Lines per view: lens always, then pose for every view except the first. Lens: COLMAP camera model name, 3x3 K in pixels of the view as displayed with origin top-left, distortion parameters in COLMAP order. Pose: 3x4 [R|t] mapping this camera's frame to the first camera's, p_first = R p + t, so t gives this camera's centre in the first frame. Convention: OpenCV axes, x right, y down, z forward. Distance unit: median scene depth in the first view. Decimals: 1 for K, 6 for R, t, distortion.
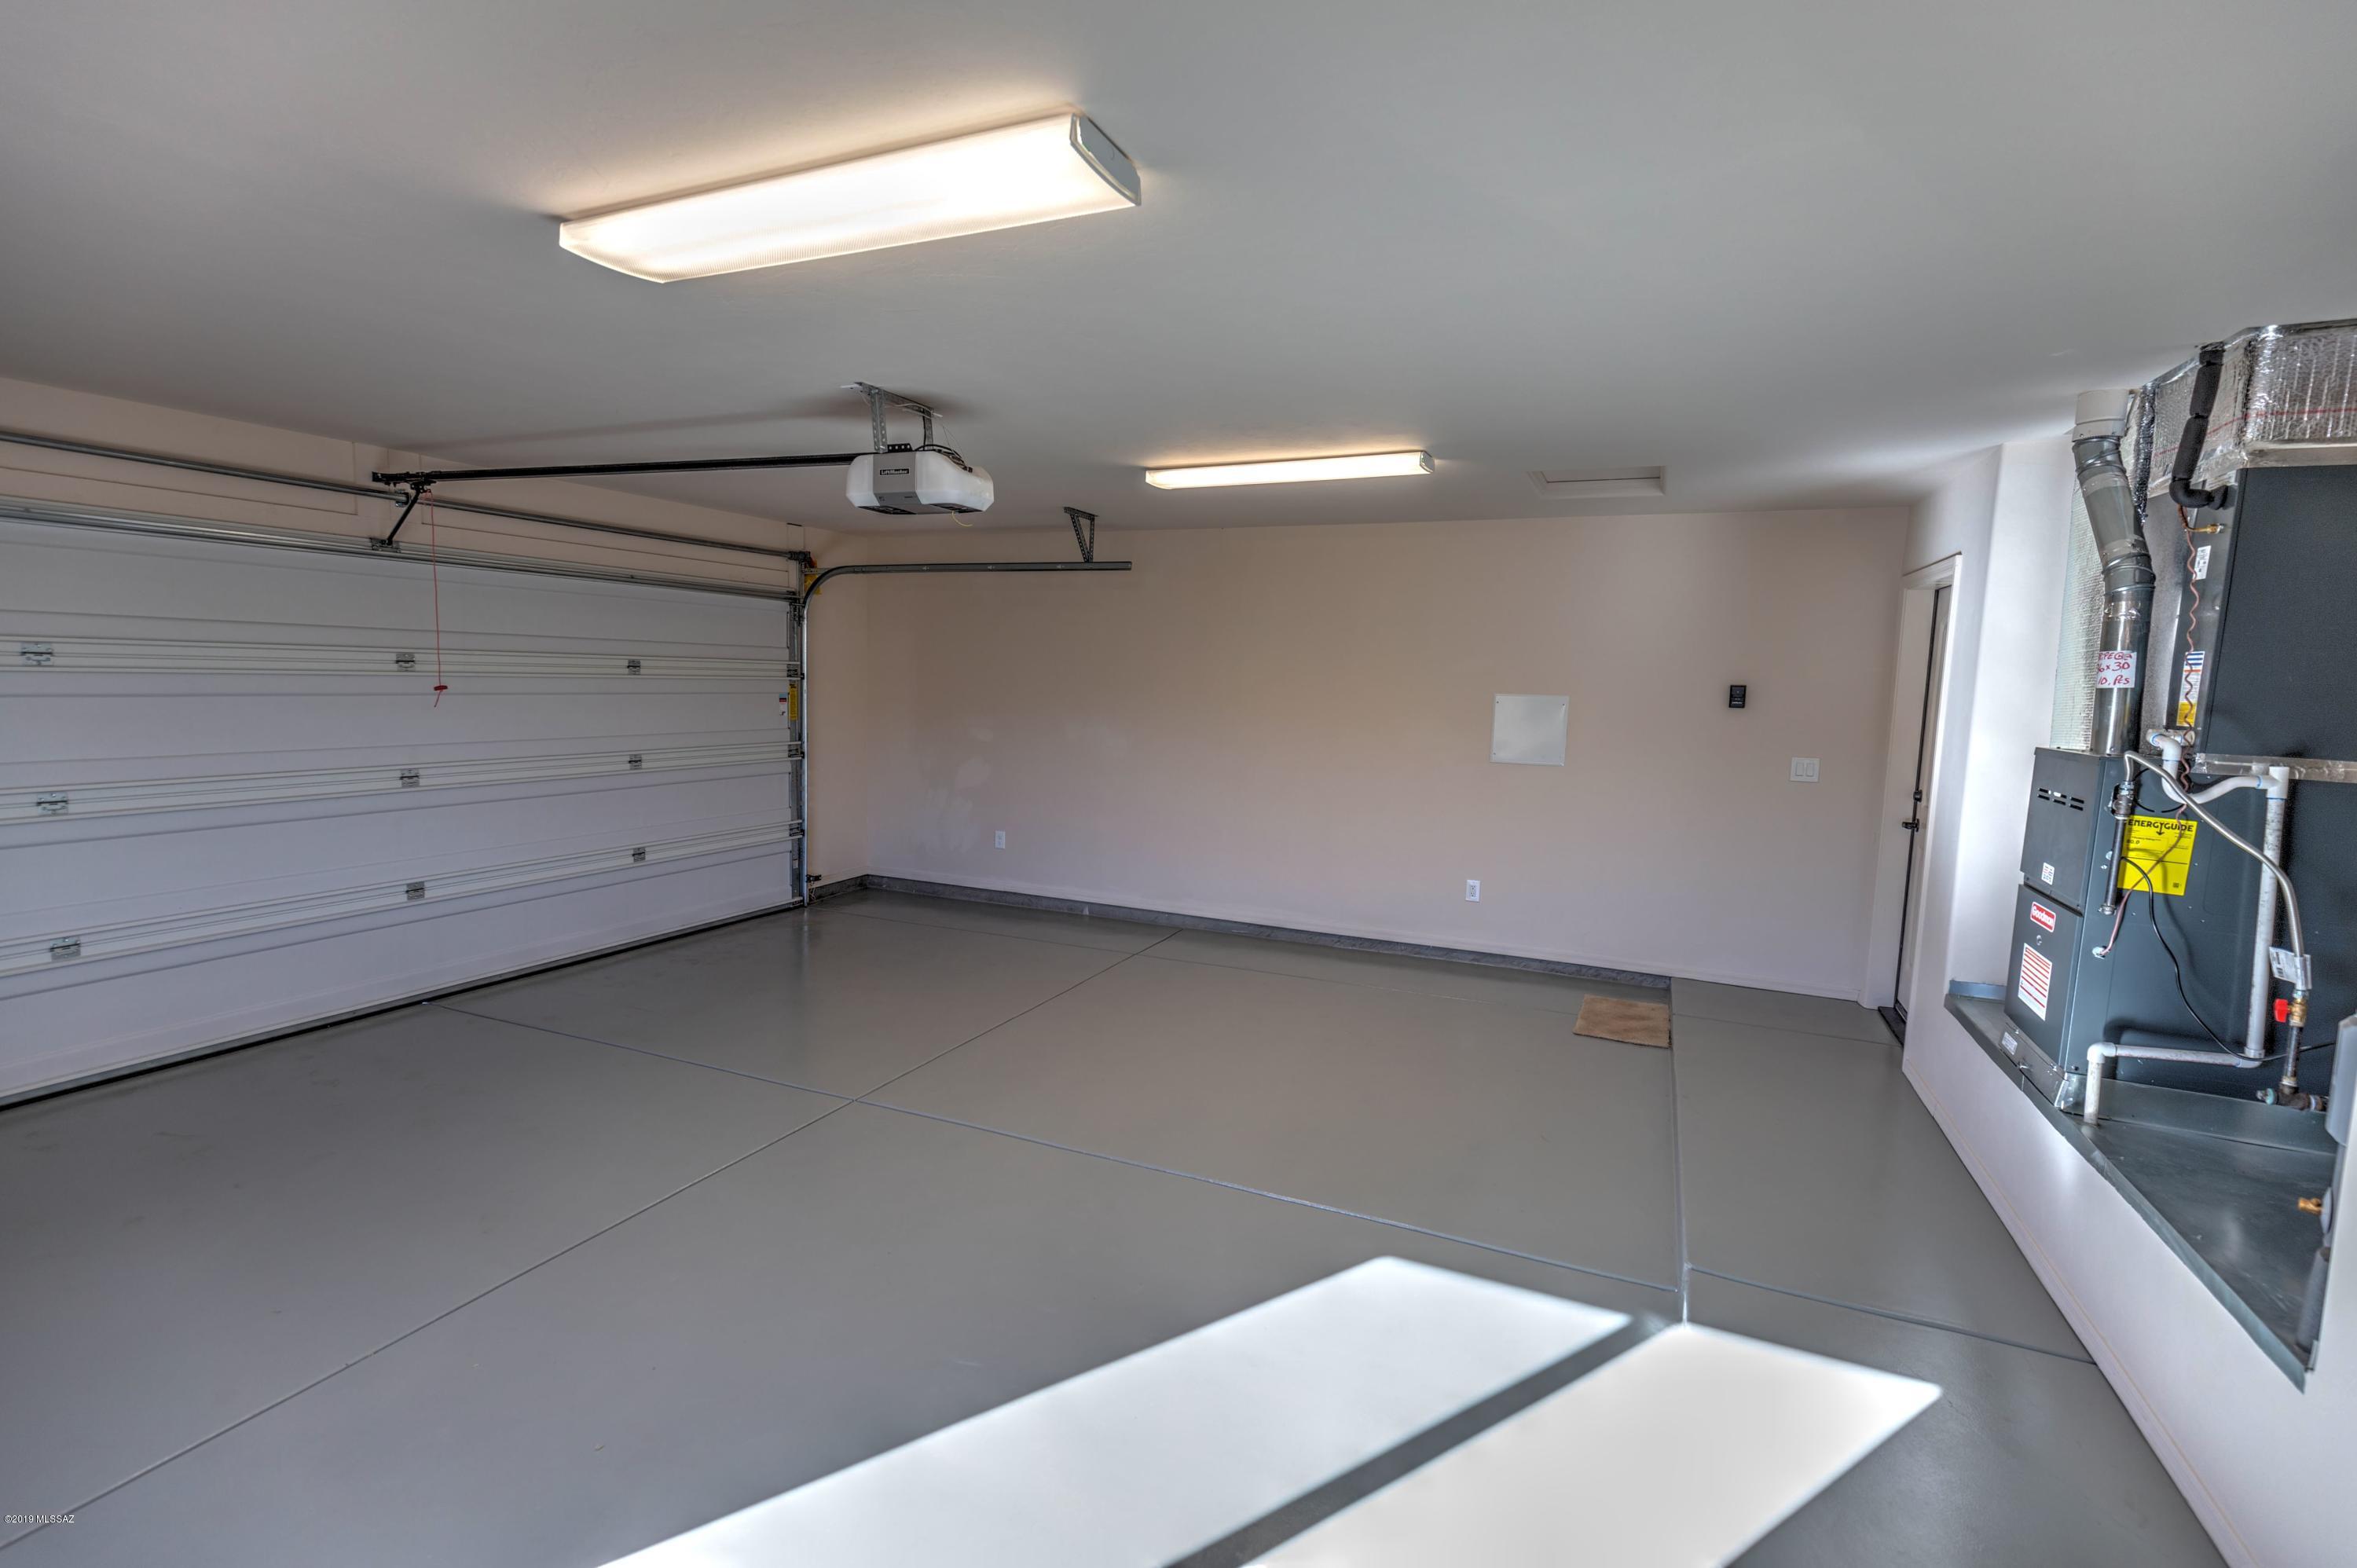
lens RADIAL K [[1048.9, 0, 1190.1], [0, 1048.9, 779.3], [0, 0, 1]] dist [-0.000106, -0.001129]
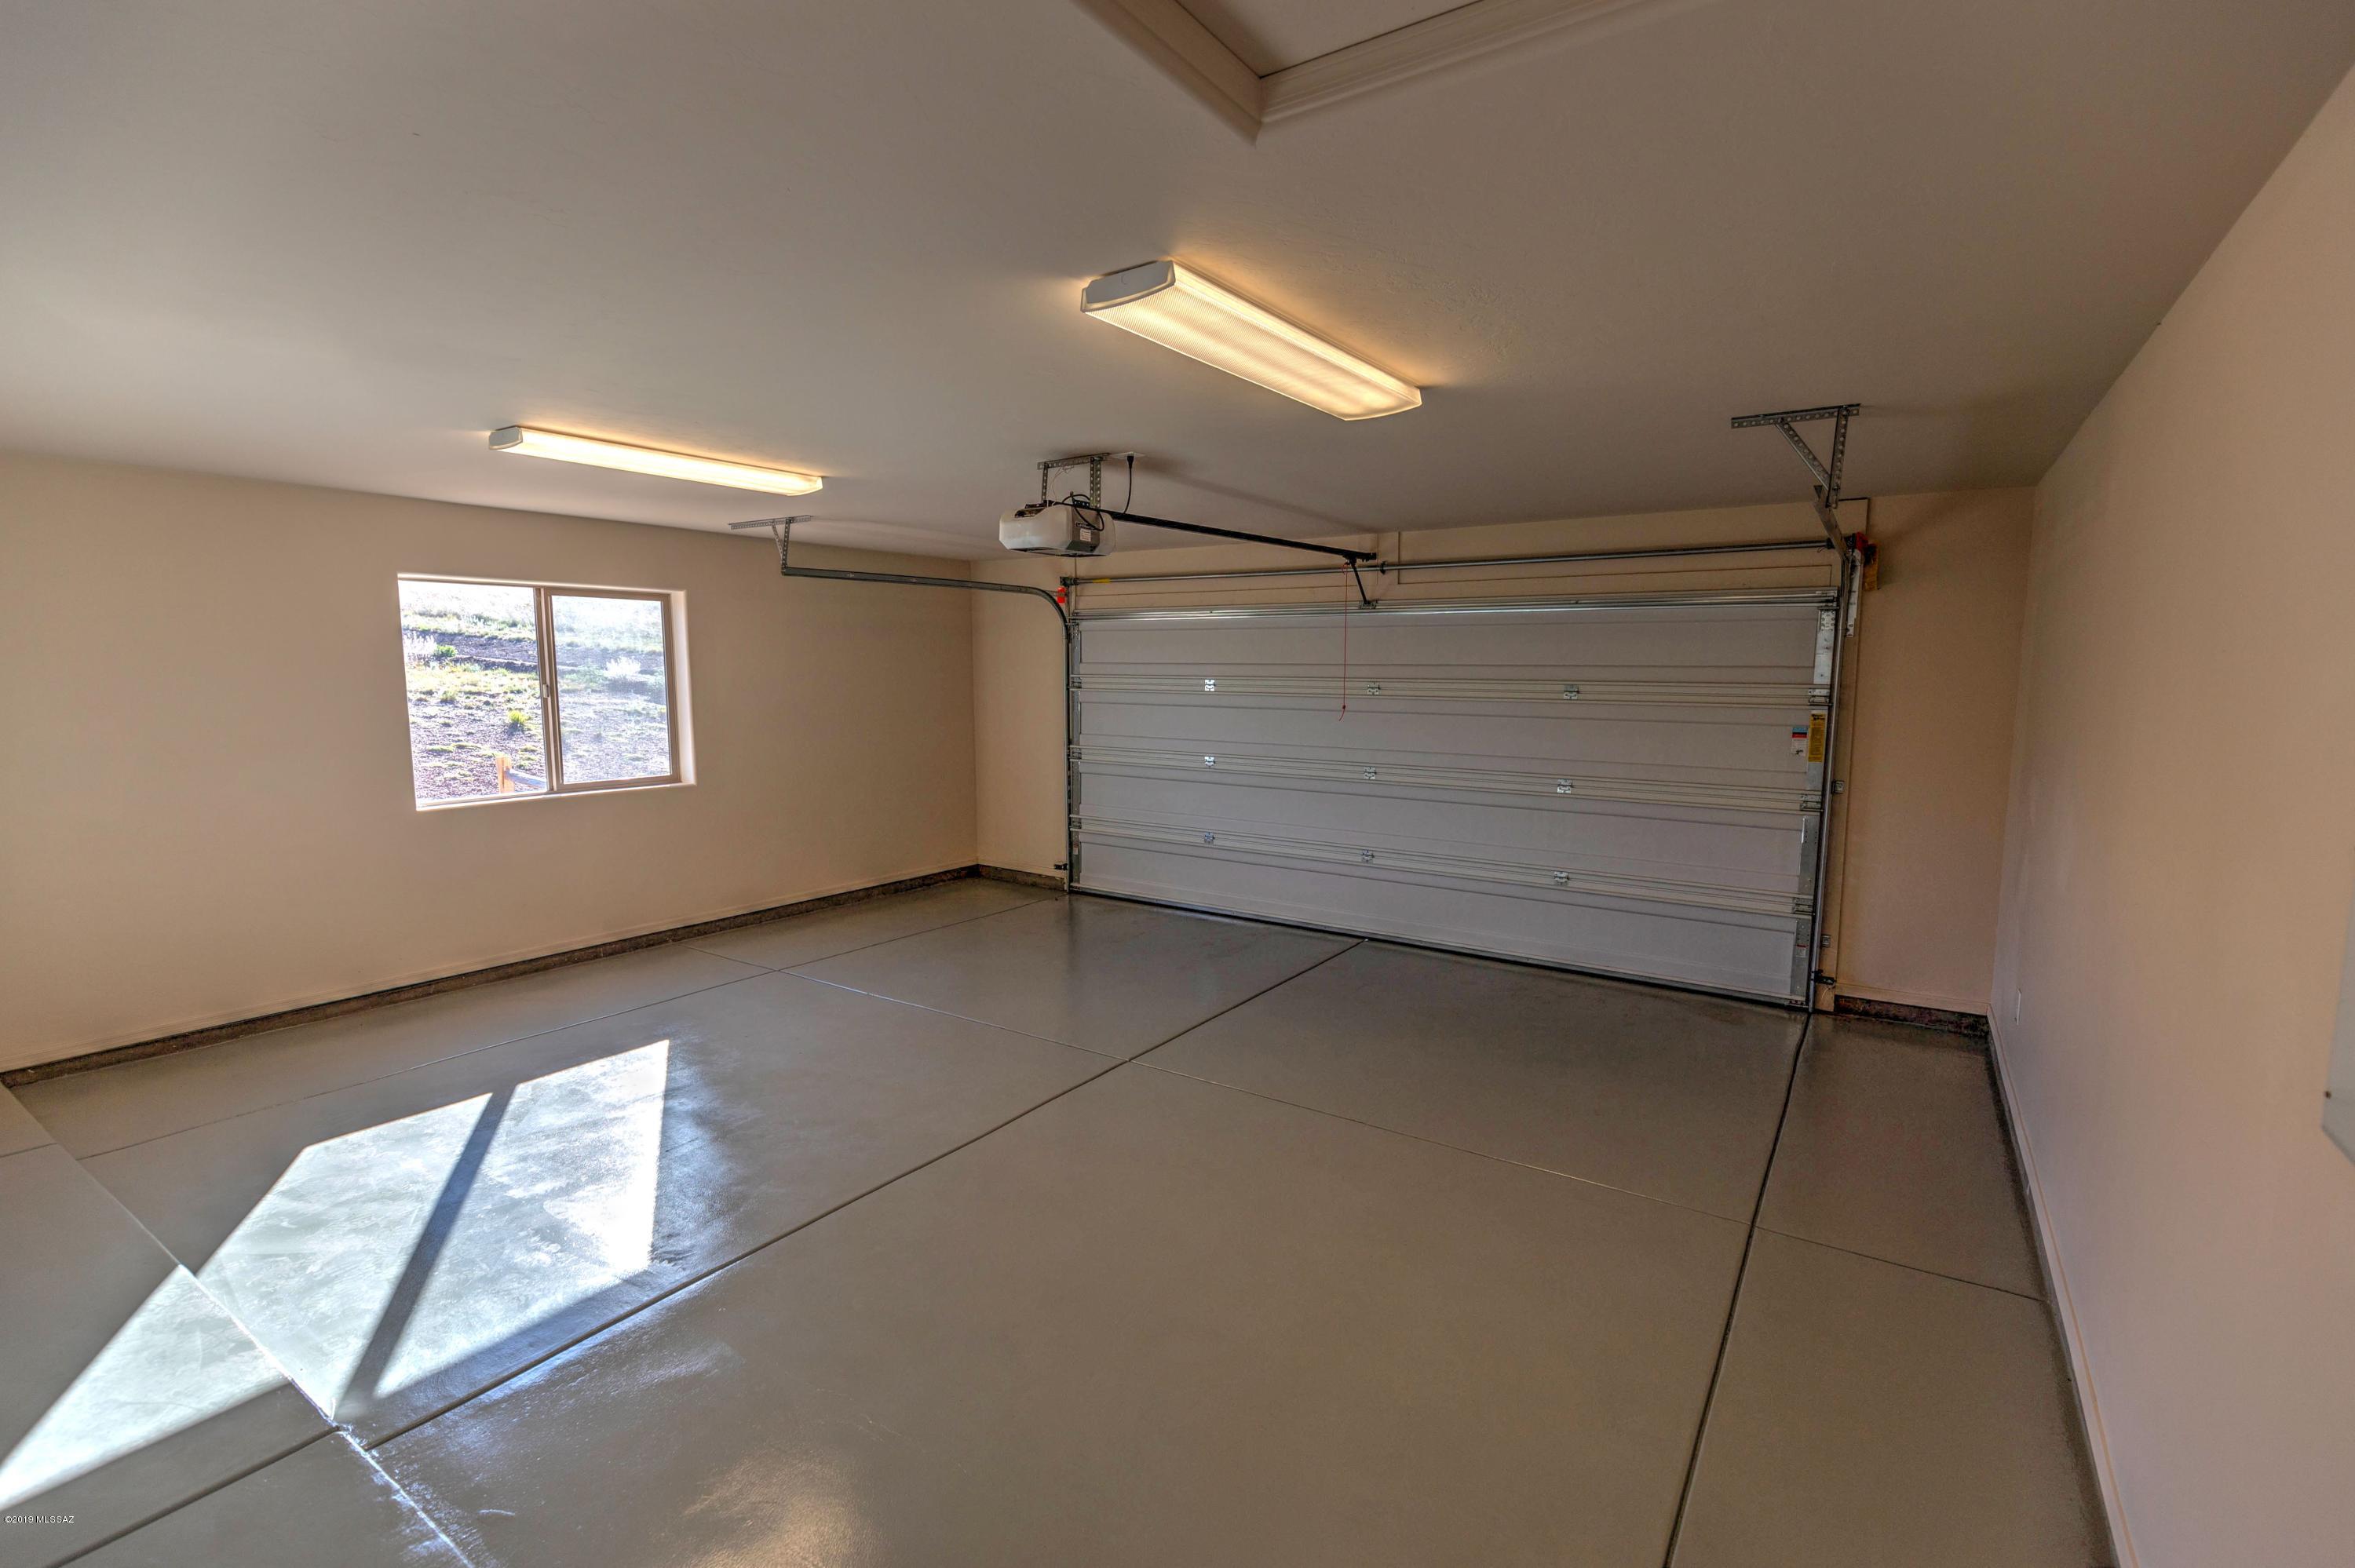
lens RADIAL K [[1047.9, 0, 1189.1], [0, 1047.9, 779.3], [0, 0, 1]] dist [-0.000106, -0.001129]
pose [[-0.176783, 0.090040, -0.980123, 0.437840], [-0.101351, 0.988848, 0.109122, -0.081841], [0.979018, 0.118627, -0.165686, 0.699144]]
